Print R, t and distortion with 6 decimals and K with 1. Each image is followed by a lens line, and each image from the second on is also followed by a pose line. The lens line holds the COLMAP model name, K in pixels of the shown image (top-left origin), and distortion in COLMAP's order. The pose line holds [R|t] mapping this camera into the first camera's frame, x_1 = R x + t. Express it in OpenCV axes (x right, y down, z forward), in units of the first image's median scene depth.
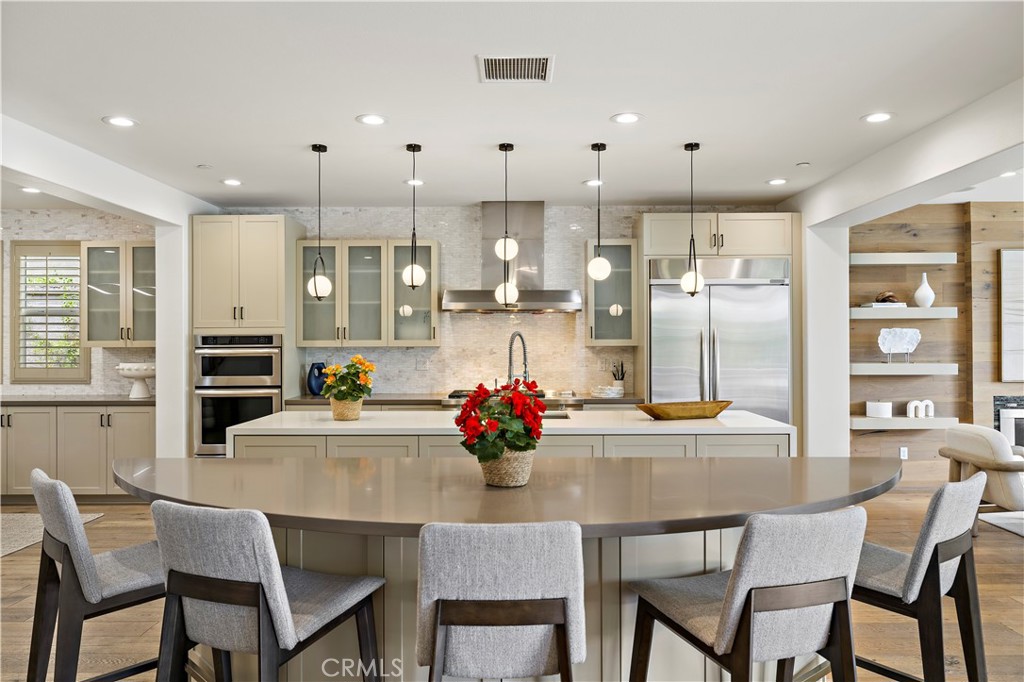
lens RADIAL K [[714.2, 0, 525.2], [0, 714.2, 338.4], [0, 0, 1]] dist [0.000020, 0.000469]
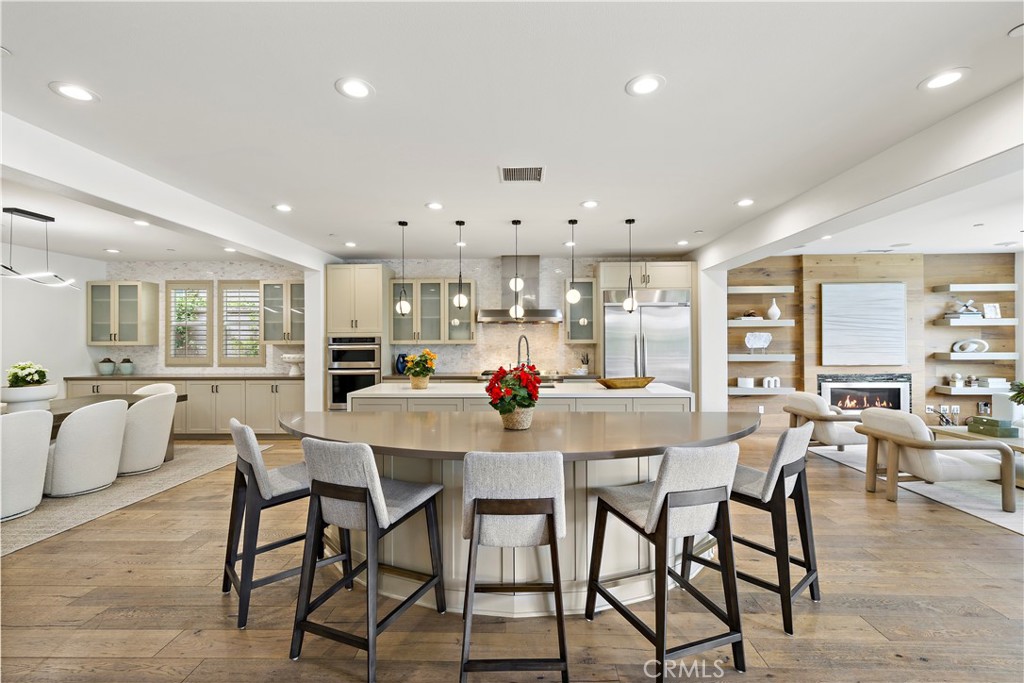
lens RADIAL K [[433.2, 0, 520.0], [0, 433.2, 340.0], [0, 0, 1]] dist [0.004419, 0.000383]
pose [[0.999845, -0.000728, -0.017597, -0.000654], [0.000769, 0.999997, 0.002348, -0.000069], [0.017596, -0.002361, 0.999842, 0.003894]]
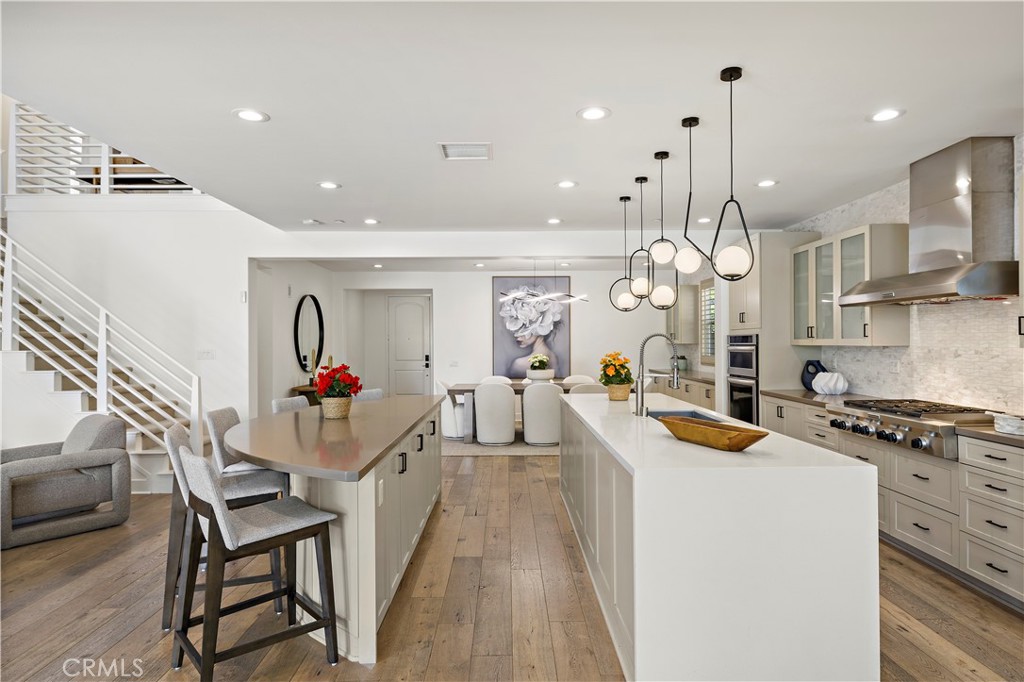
lens RADIAL K [[591.1, 0, 513.3], [0, 591.1, 337.9], [0, 0, 1]] dist [0.005844, 0.001389]
pose [[0.020708, -0.002503, -0.999782, 0.623092], [0.009994, 0.999947, -0.002296, -0.001404], [0.999736, -0.009945, 0.020732, 0.574873]]
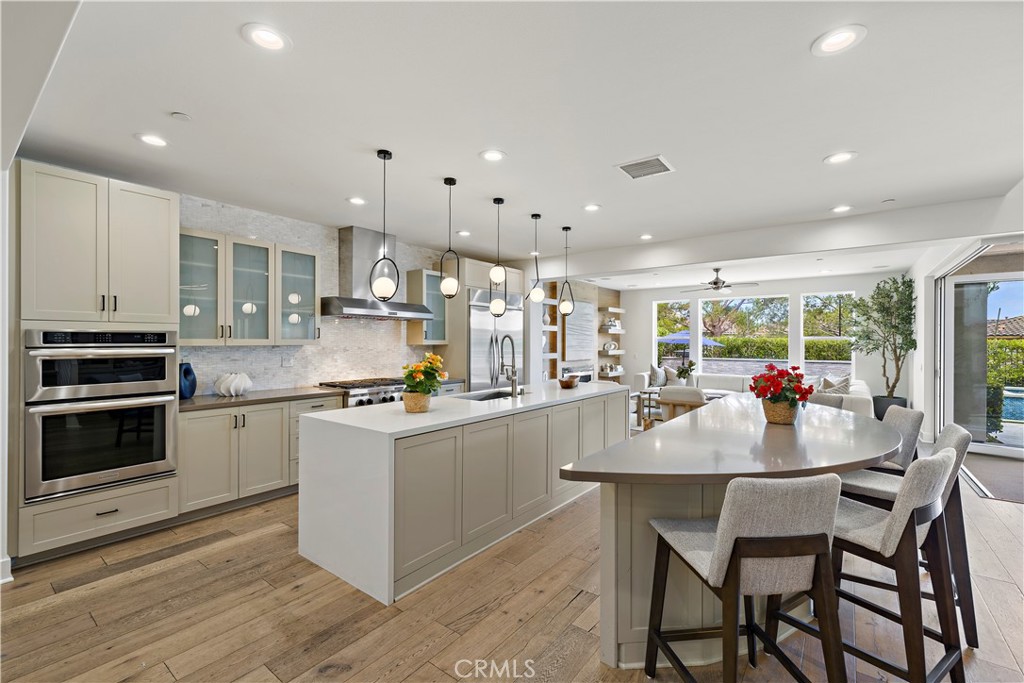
lens RADIAL K [[433.2, 0, 515.1], [0, 433.2, 342.0], [0, 0, 1]] dist [0.004419, 0.000383]
pose [[0.601972, 0.003882, 0.798507, -0.512370], [-0.007172, 0.999974, 0.000546, 0.003683], [-0.798485, -0.006056, 0.601985, 0.351611]]
